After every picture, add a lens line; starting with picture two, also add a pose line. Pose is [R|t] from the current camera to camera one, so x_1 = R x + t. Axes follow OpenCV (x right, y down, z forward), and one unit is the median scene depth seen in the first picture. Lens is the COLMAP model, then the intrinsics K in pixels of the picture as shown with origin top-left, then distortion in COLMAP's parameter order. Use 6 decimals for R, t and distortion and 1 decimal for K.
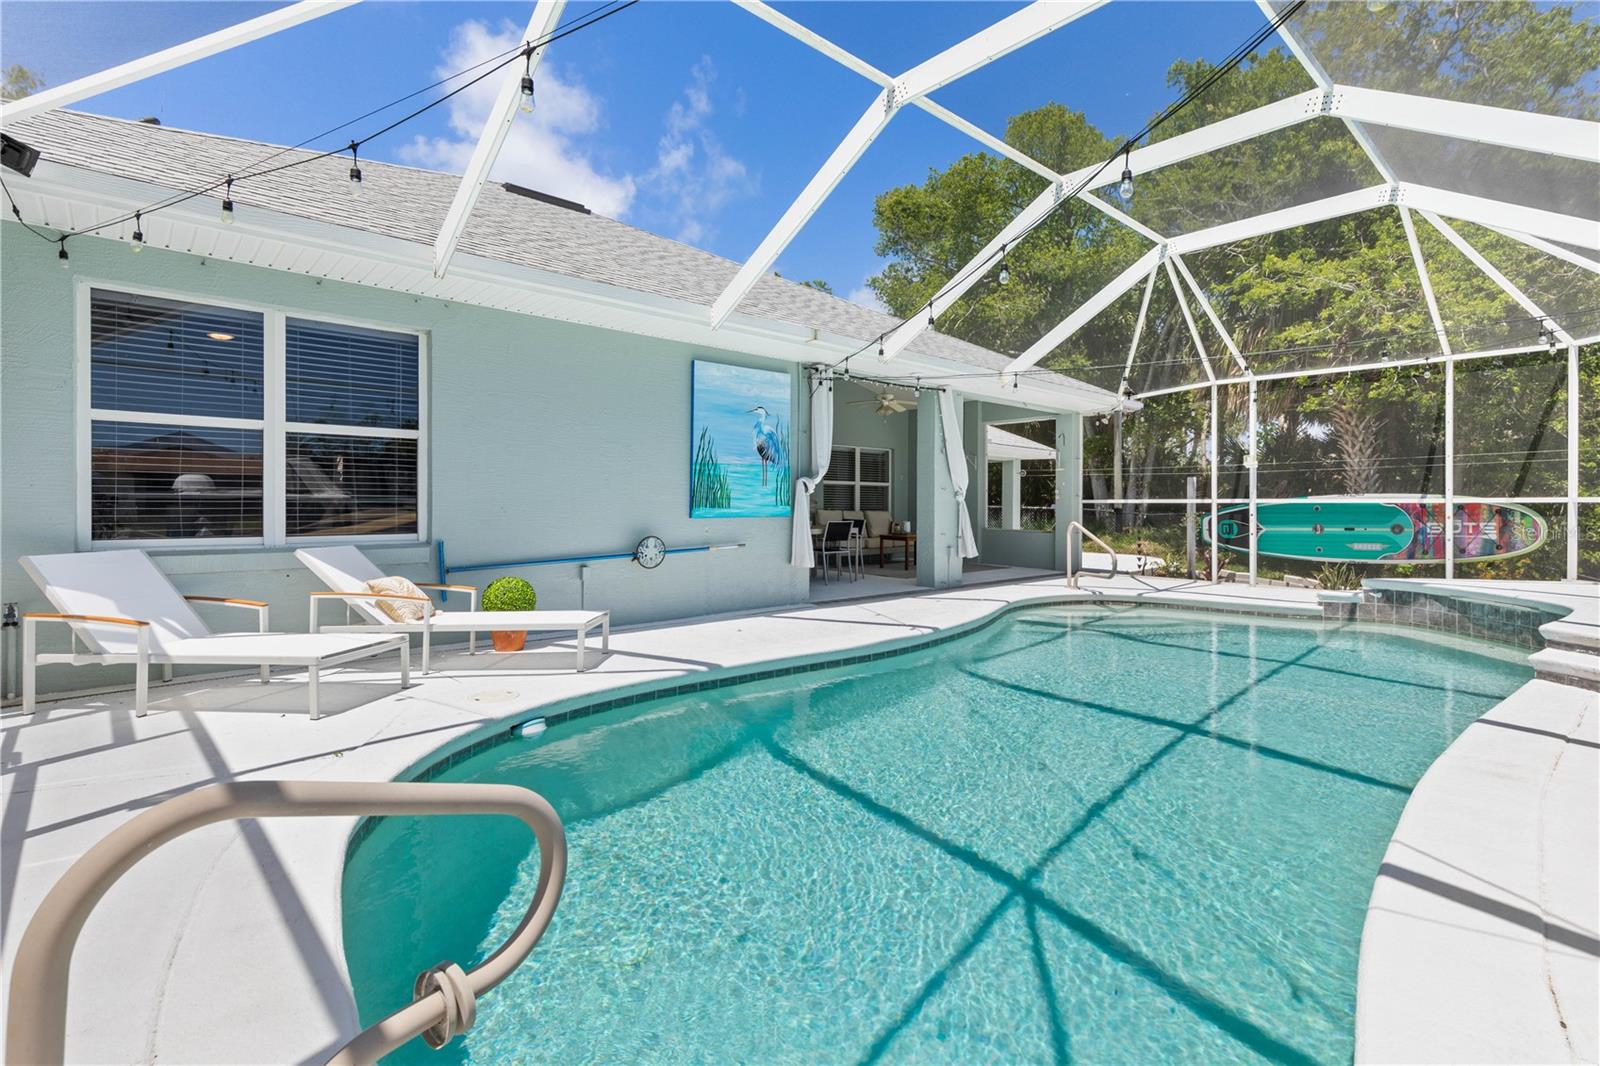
lens RADIAL K [[726.2, 0, 814.4], [0, 726.2, 510.6], [0, 0, 1]] dist [0.004234, -0.000423]
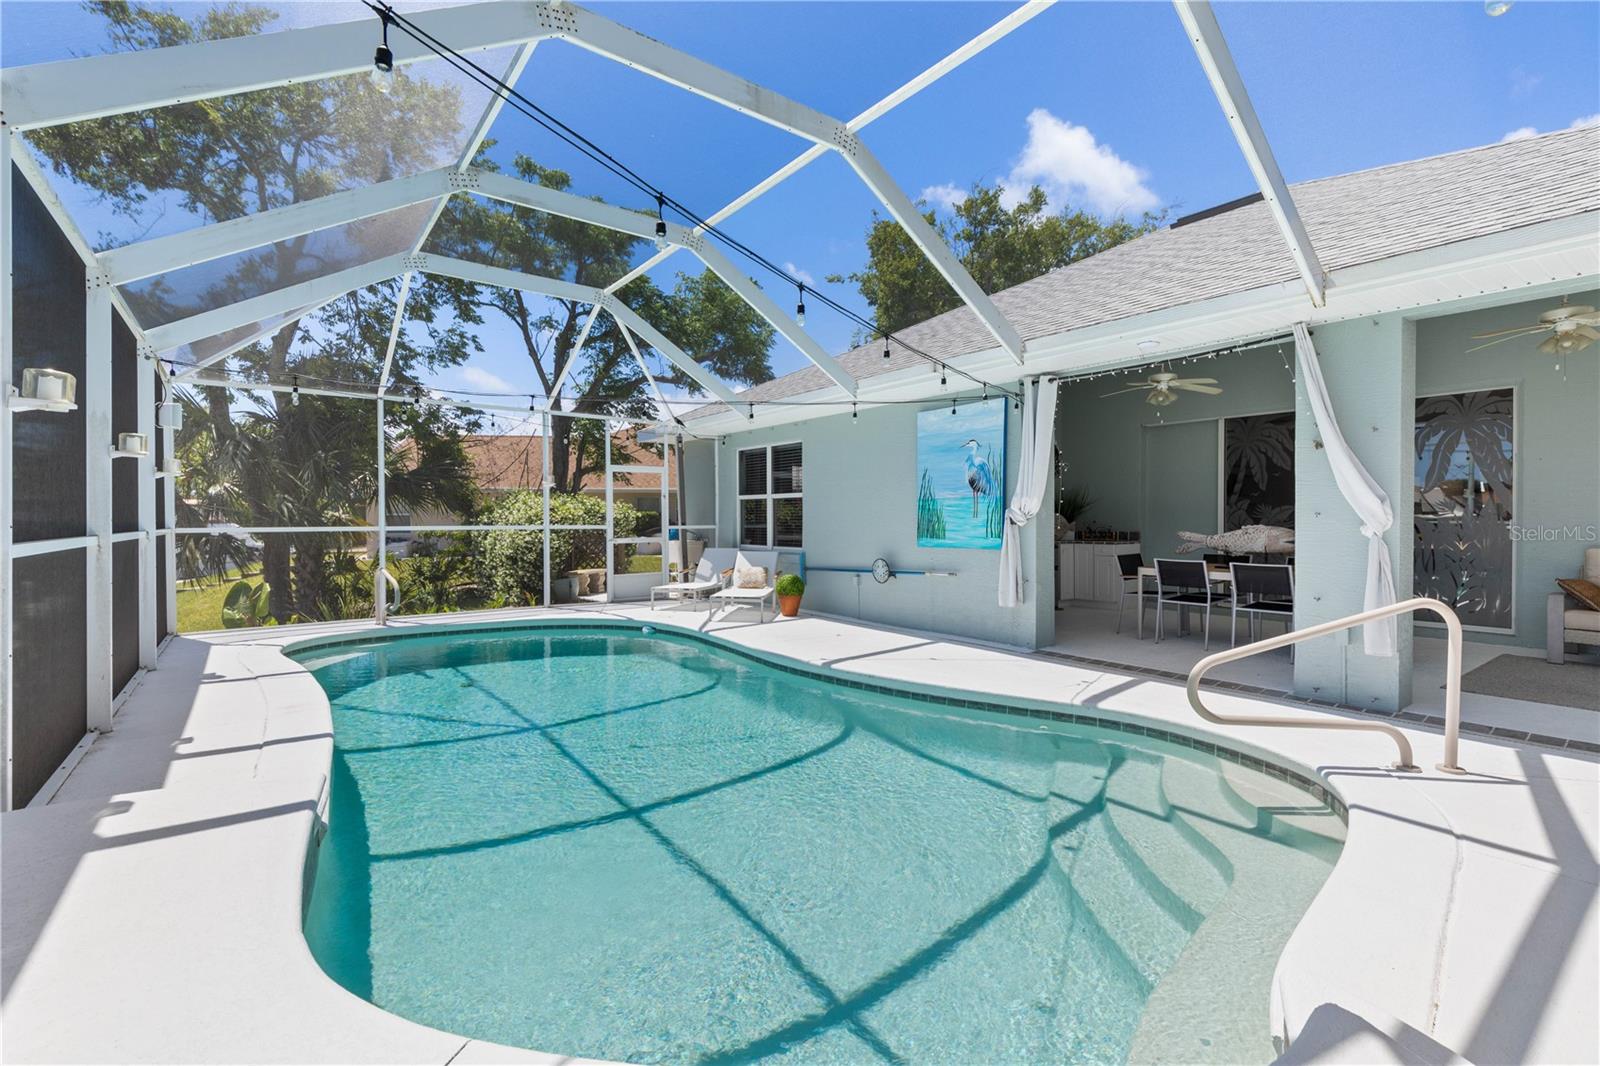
lens RADIAL K [[726.2, 0, 802.0], [0, 726.2, 523.4], [0, 0, 1]] dist [0.004234, -0.000423]
pose [[-0.090039, 0.005435, -0.995923, 1.138462], [-0.004093, 0.999975, 0.005827, -0.037158], [0.995930, 0.004601, -0.090015, 1.017331]]
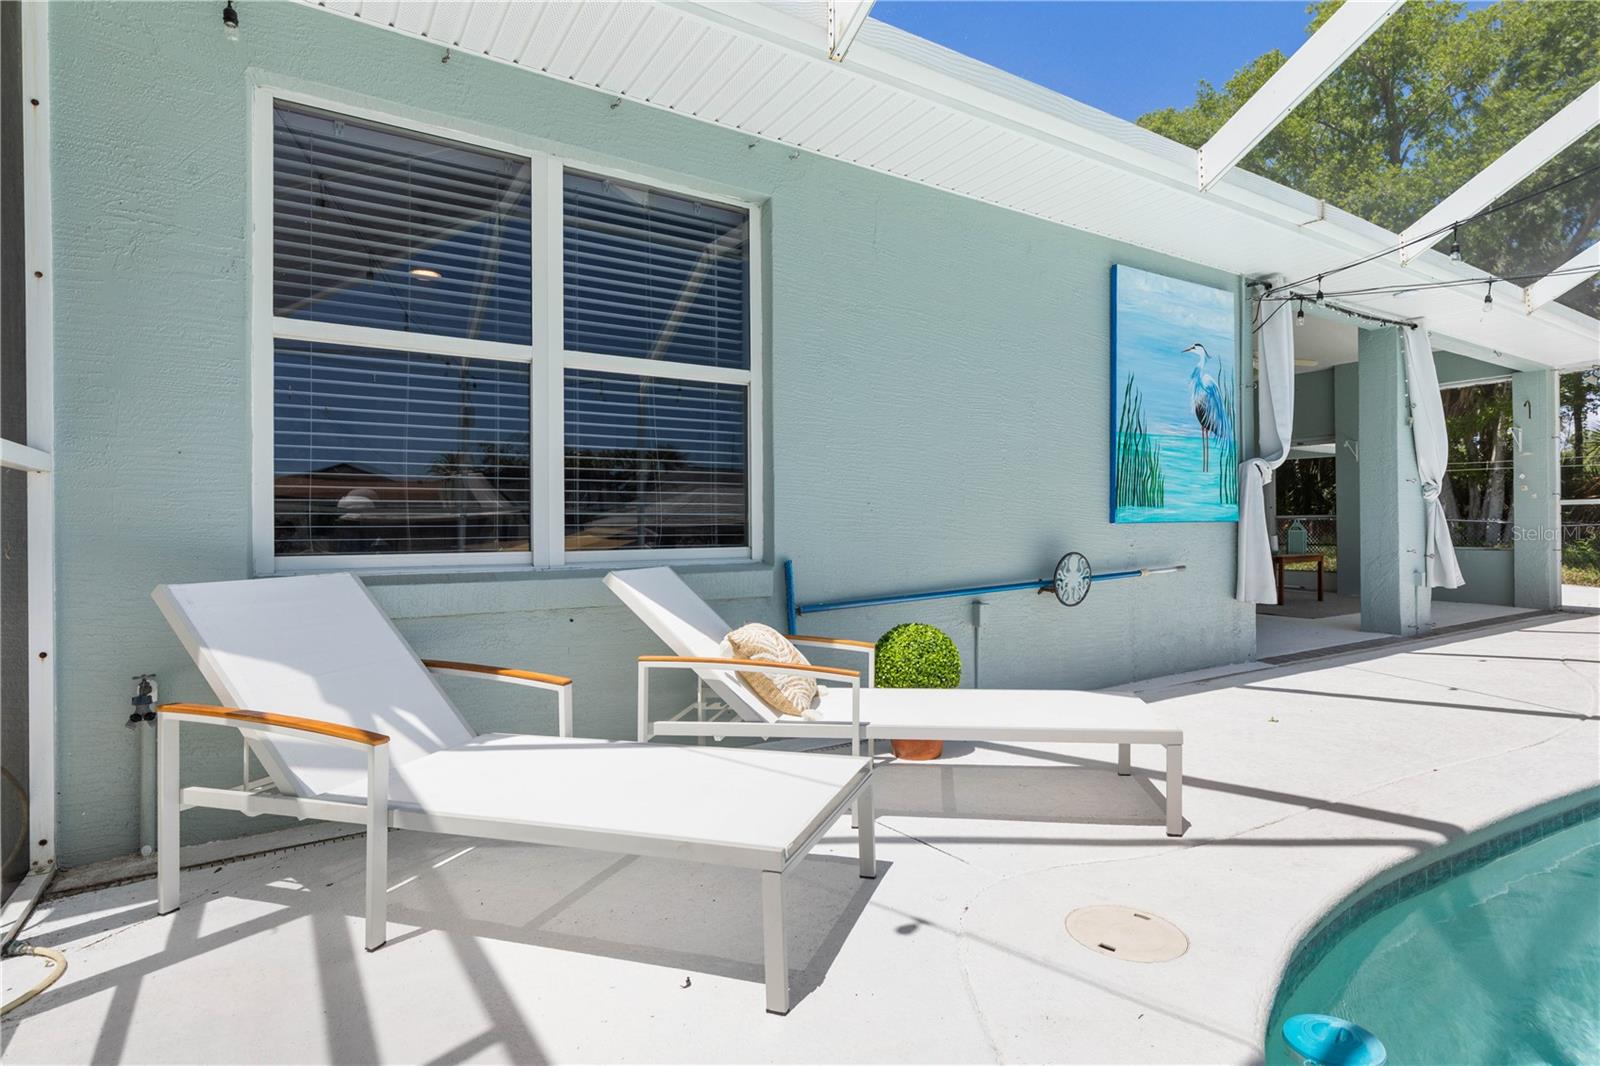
lens RADIAL K [[787.3, 0, 805.2], [0, 787.3, 524.8], [0, 0, 1]] dist [0.004584, -0.000121]
pose [[0.984304, -0.010268, -0.176185, -0.341589], [0.008463, 0.999904, -0.010993, 0.018577], [0.176281, 0.009330, 0.984296, 0.335885]]
